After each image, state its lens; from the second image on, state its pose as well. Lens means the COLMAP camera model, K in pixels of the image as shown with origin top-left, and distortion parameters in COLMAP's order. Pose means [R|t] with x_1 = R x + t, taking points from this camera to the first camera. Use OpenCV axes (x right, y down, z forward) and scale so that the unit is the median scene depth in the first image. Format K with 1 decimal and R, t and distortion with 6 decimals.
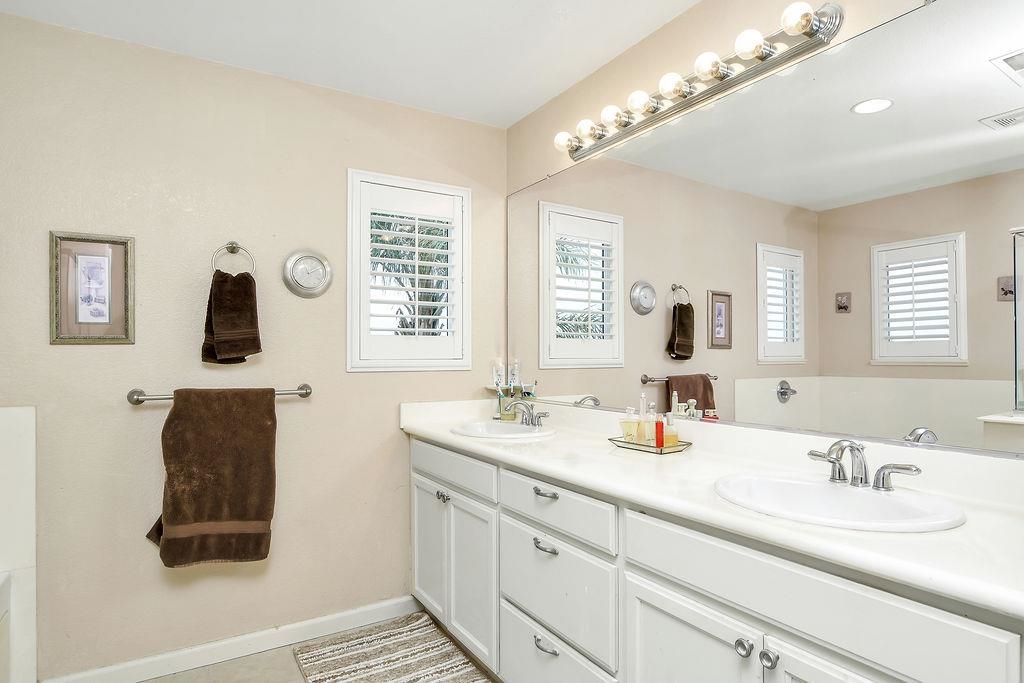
lens RADIAL K [[565.1, 0, 511.4], [0, 565.1, 345.5], [0, 0, 1]] dist [-0.018545, 0.006067]
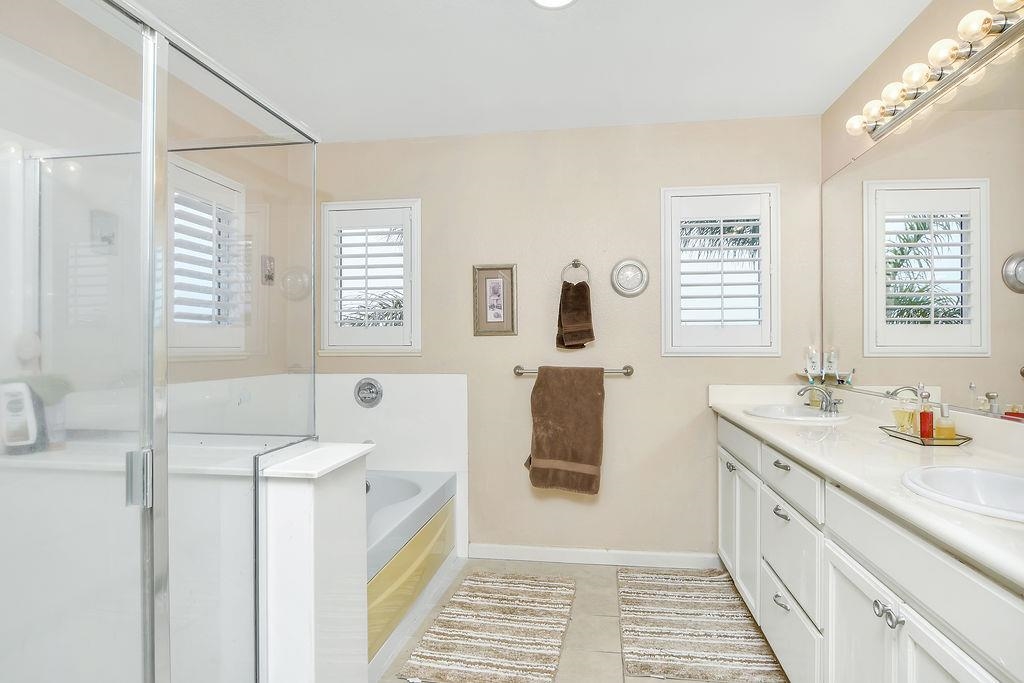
lens RADIAL K [[565.1, 0, 515.5], [0, 565.1, 341.9], [0, 0, 1]] dist [-0.018545, 0.006067]
pose [[0.759894, -0.000701, -0.650046, 0.284780], [0.010229, 0.999888, 0.010879, -0.000735], [0.649966, -0.014916, 0.759817, -0.138695]]
